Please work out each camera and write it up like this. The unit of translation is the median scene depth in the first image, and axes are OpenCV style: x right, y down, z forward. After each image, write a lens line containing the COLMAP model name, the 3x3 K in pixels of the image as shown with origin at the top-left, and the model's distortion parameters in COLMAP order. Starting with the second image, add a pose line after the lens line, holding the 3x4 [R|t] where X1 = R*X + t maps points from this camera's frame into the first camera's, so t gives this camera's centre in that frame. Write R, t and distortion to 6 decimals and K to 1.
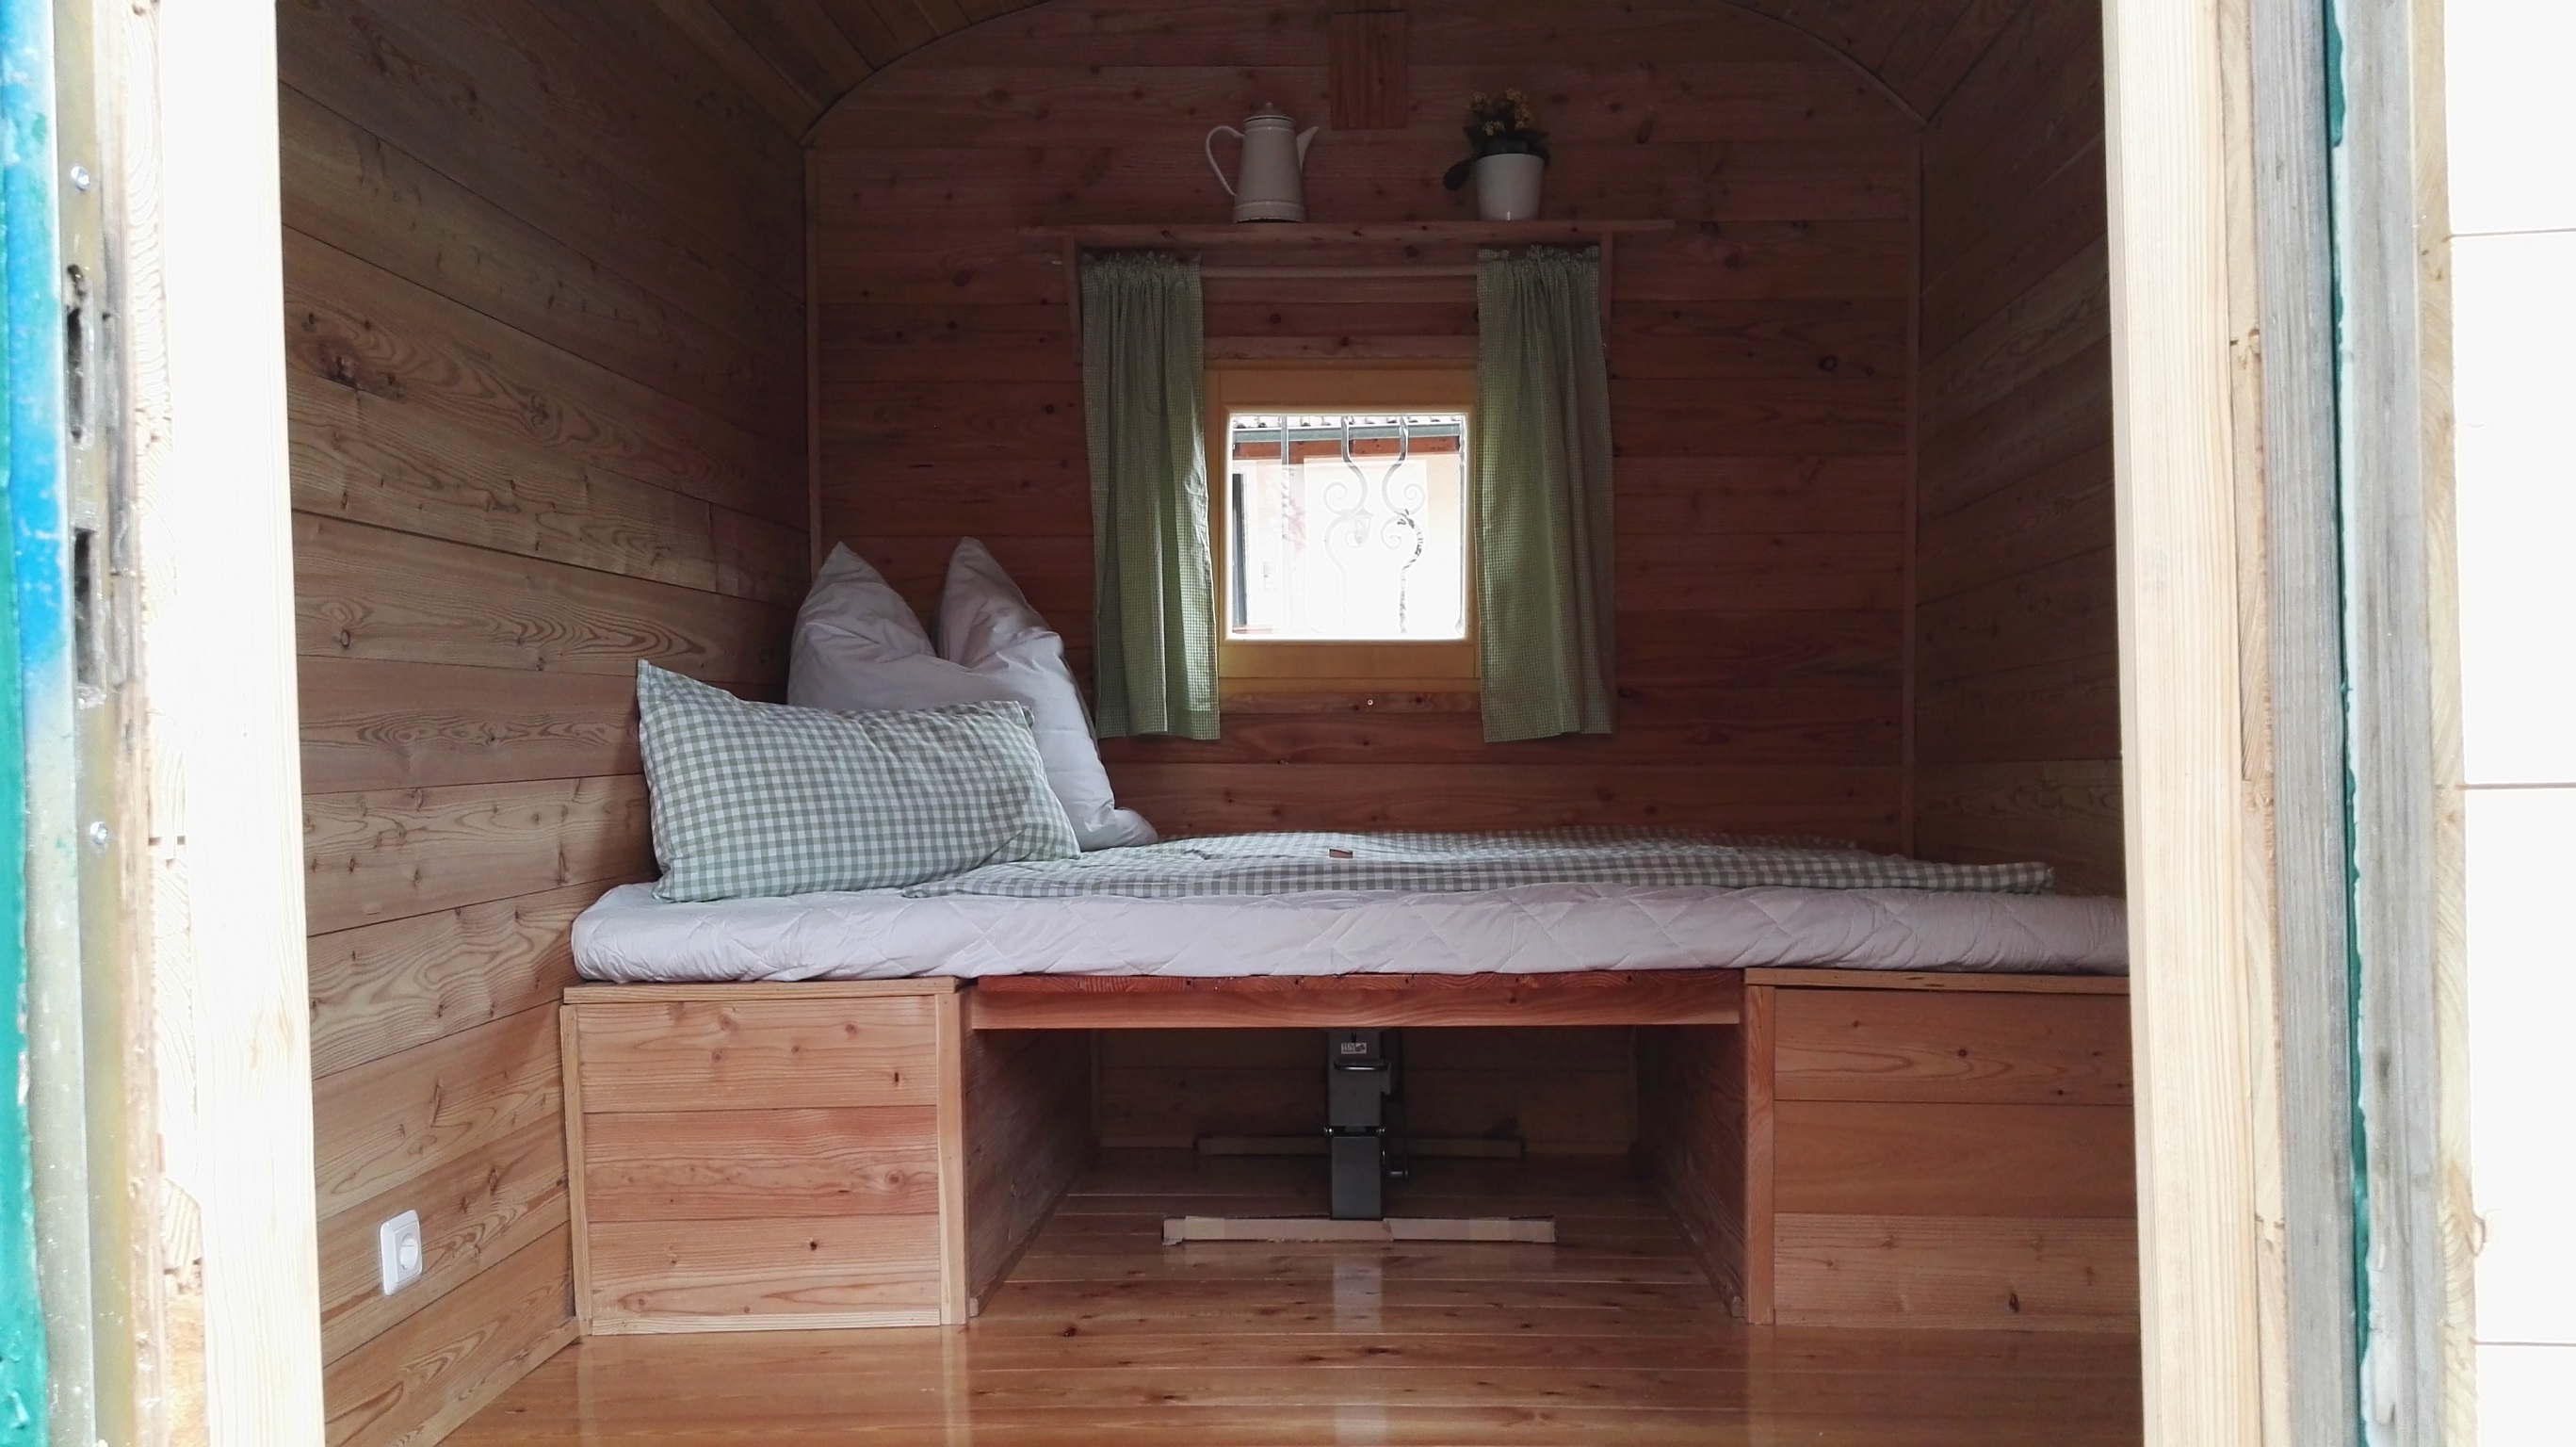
lens RADIAL K [[2054.2, 0, 1397.3], [0, 2054.2, 723.5], [0, 0, 1]] dist [0.125390, -0.394724]
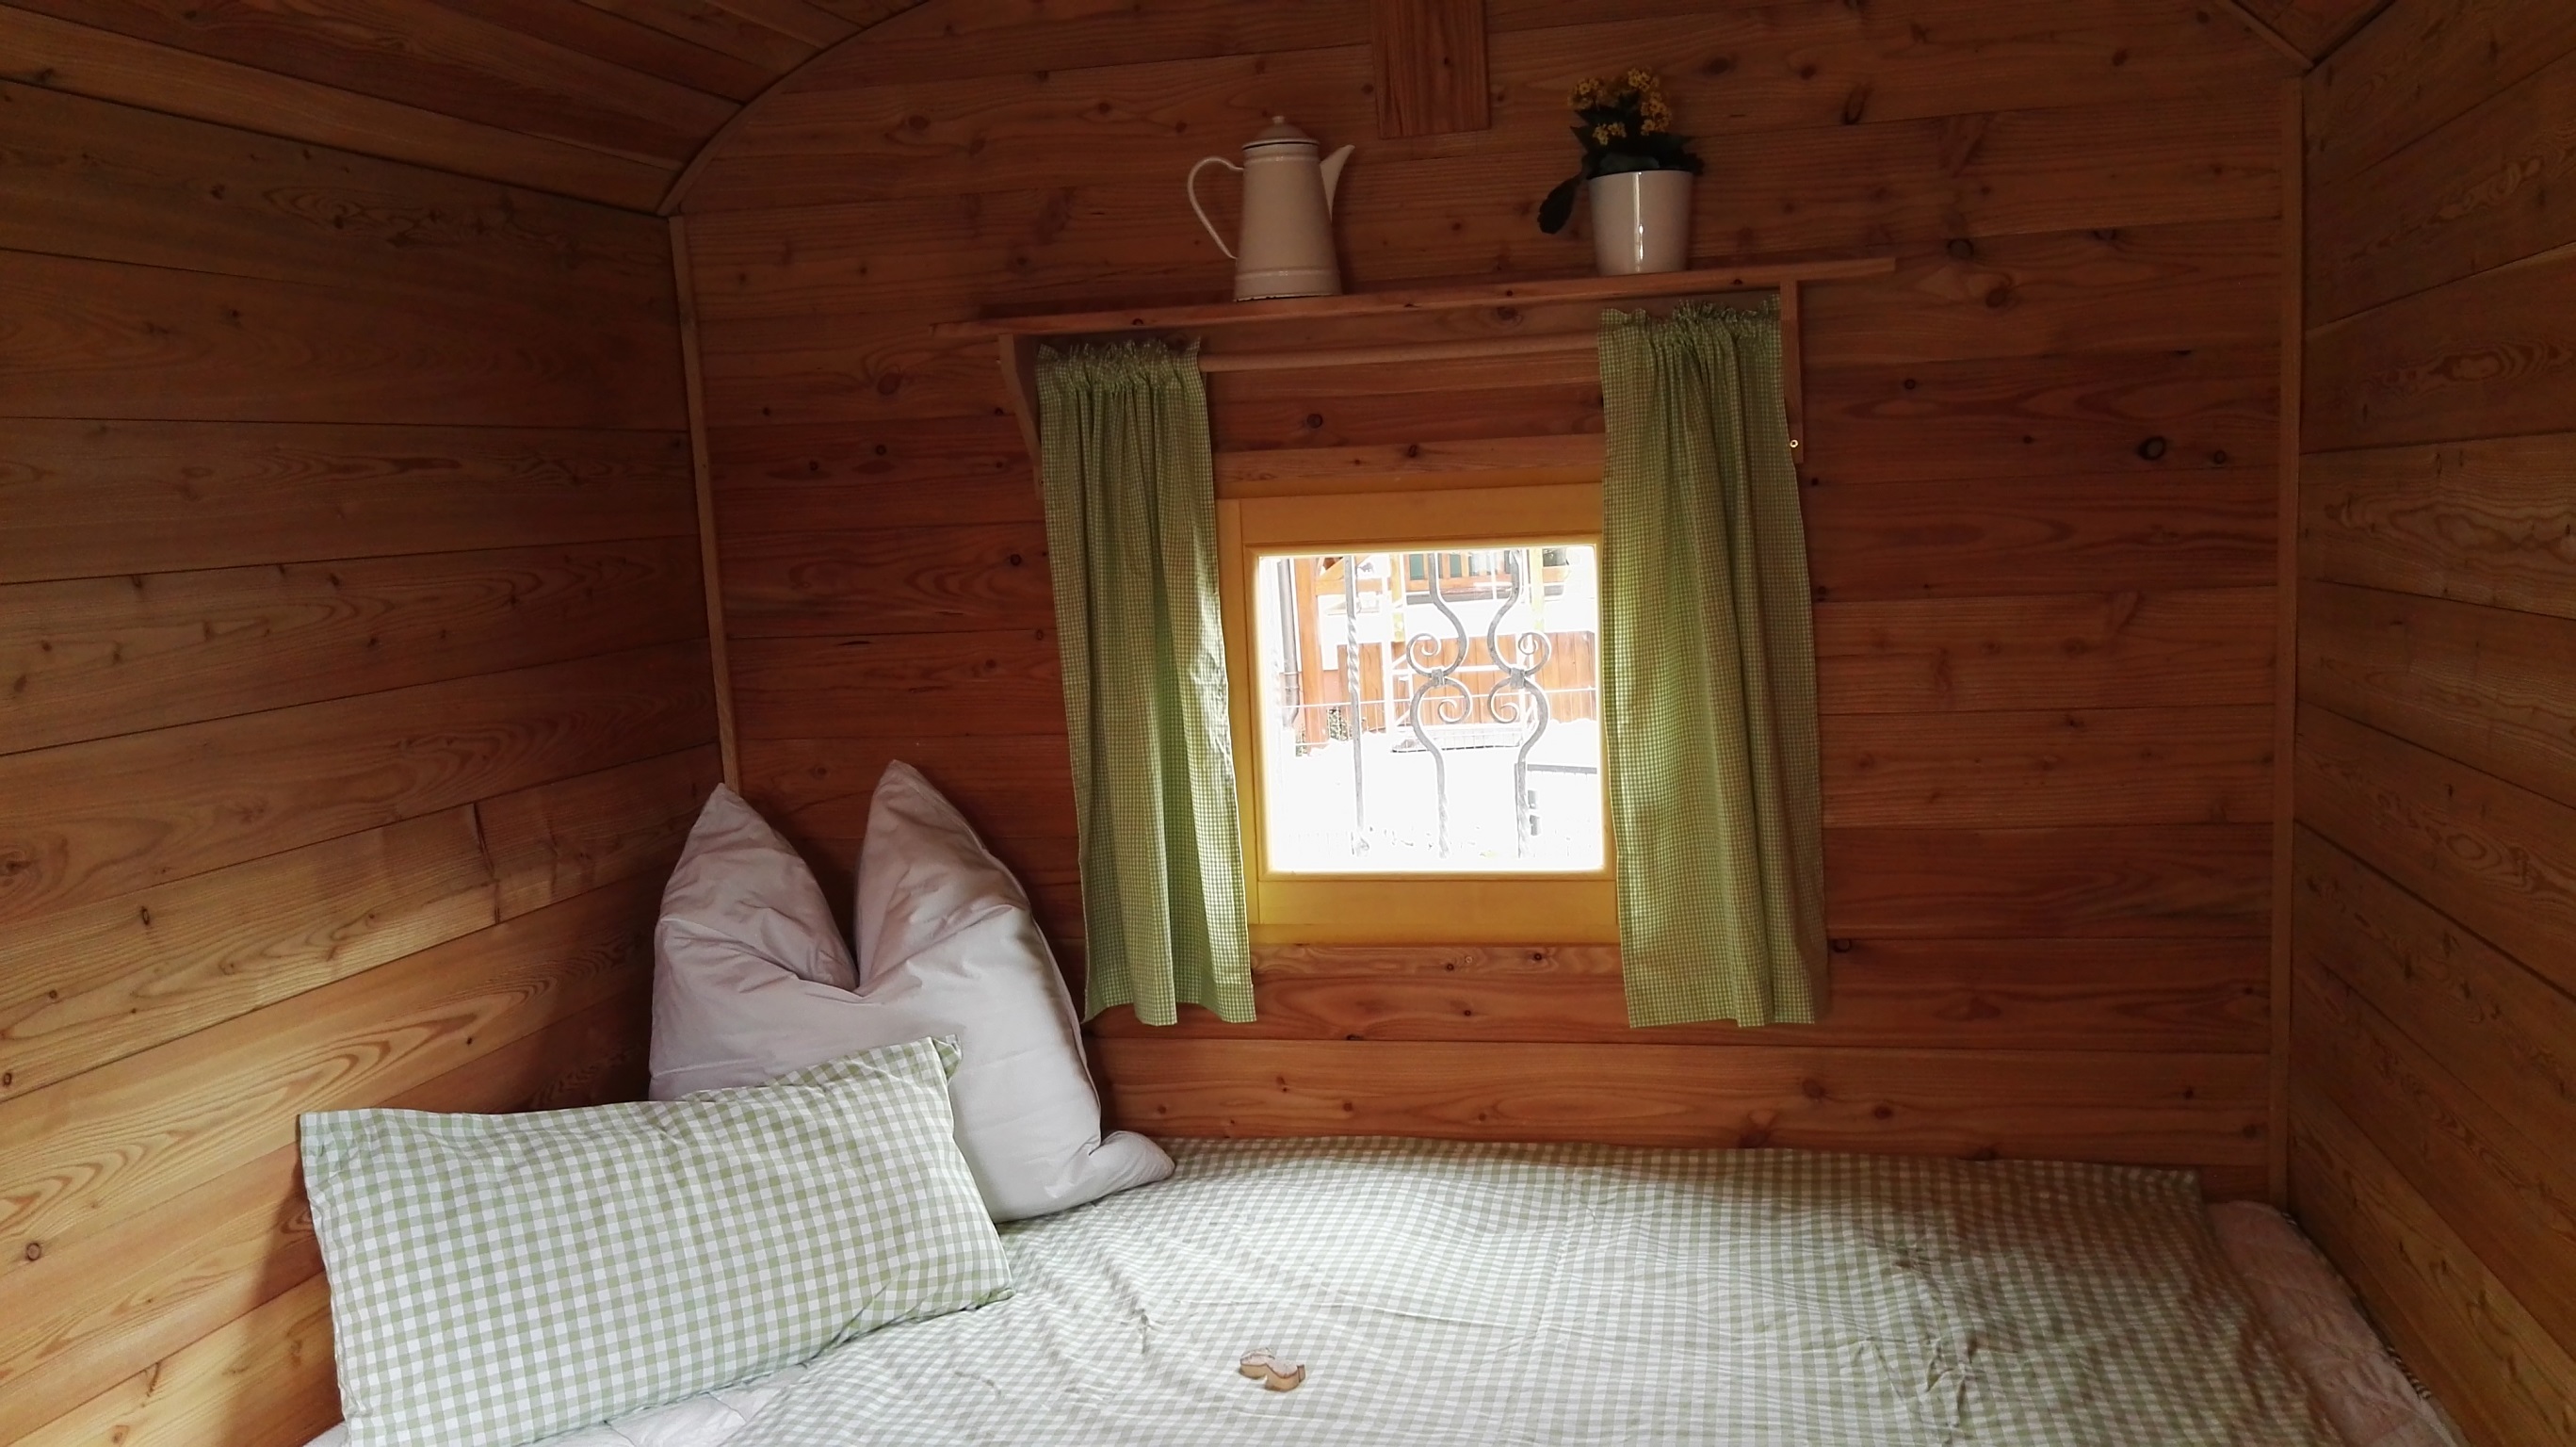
lens RADIAL K [[2054.2, 0, 1397.3], [0, 2054.2, 723.5], [0, 0, 1]] dist [0.125390, -0.394724]
pose [[0.982840, -0.017873, -0.183590, 0.095565], [0.038501, 0.993250, 0.109415, -0.172500], [0.180396, -0.114606, 0.976895, 0.319641]]
